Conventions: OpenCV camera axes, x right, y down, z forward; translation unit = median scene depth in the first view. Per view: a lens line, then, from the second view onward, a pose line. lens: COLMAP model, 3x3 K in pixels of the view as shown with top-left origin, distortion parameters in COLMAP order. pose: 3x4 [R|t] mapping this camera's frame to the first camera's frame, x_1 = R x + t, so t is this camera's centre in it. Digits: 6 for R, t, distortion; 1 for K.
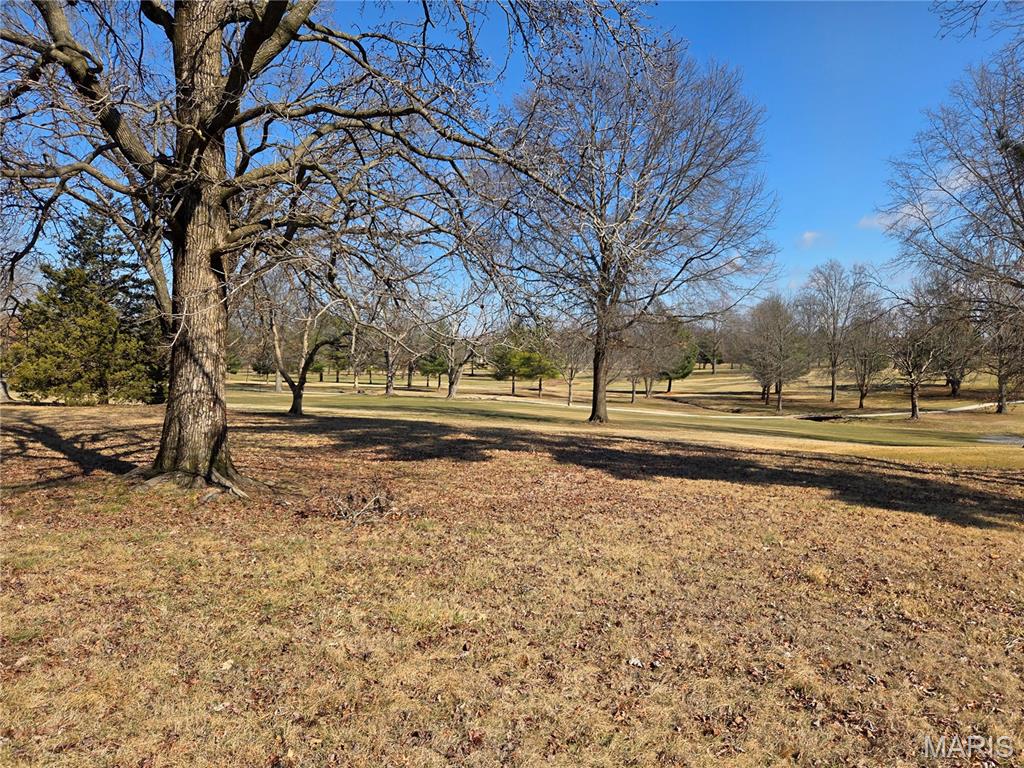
lens RADIAL K [[694.2, 0, 520.4], [0, 694.2, 377.1], [0, 0, 1]] dist [0.067563, -0.062418]
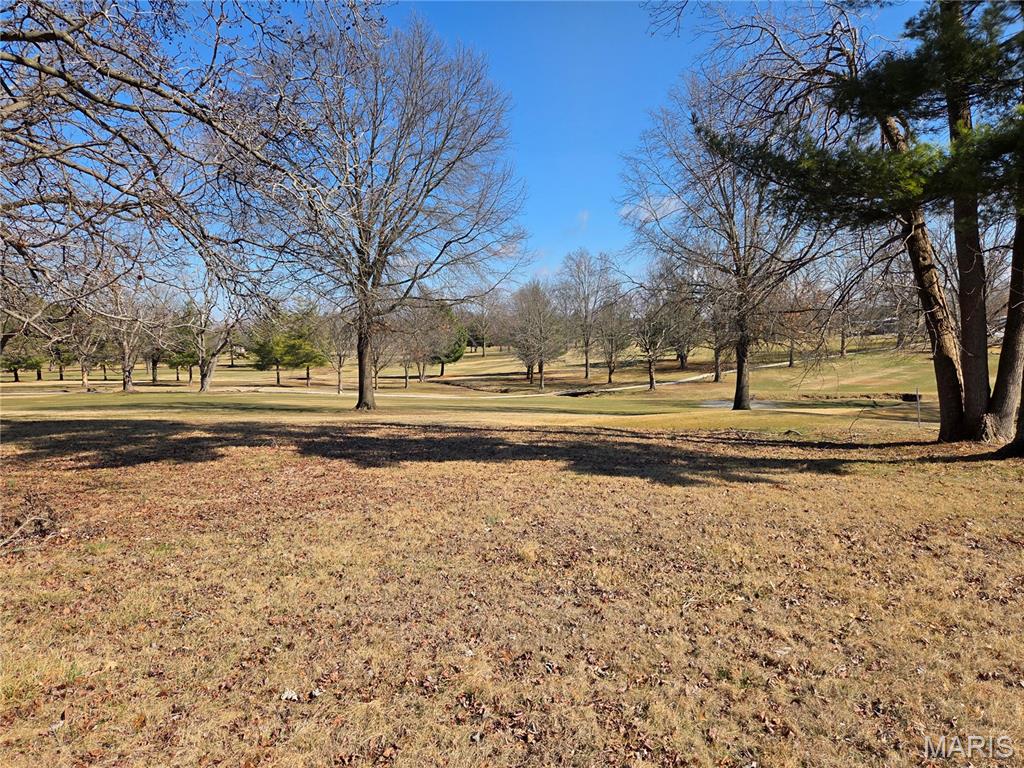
lens RADIAL K [[691.8, 0, 512.0], [0, 691.8, 384.0], [0, 0, 1]] dist [0.066571, -0.059433]
pose [[0.952123, -0.044961, 0.302391, 0.020832], [0.035573, 0.998701, 0.036485, 0.001712], [-0.303639, -0.023981, 0.952485, 0.015443]]
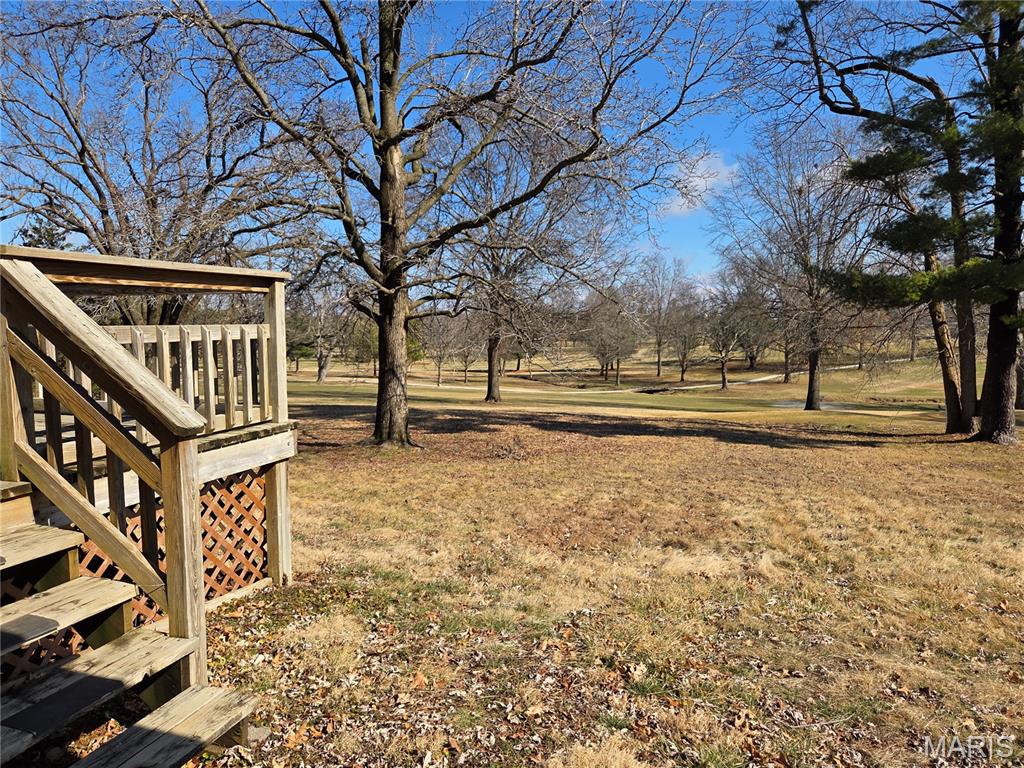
lens RADIAL K [[689.9, 0, 513.2], [0, 689.9, 370.8], [0, 0, 1]] dist [0.062089, -0.052730]
pose [[0.974800, -0.021801, 0.222012, -0.166441], [0.016711, 0.999553, 0.024781, -0.023764], [-0.222454, -0.020446, 0.974729, -0.230113]]
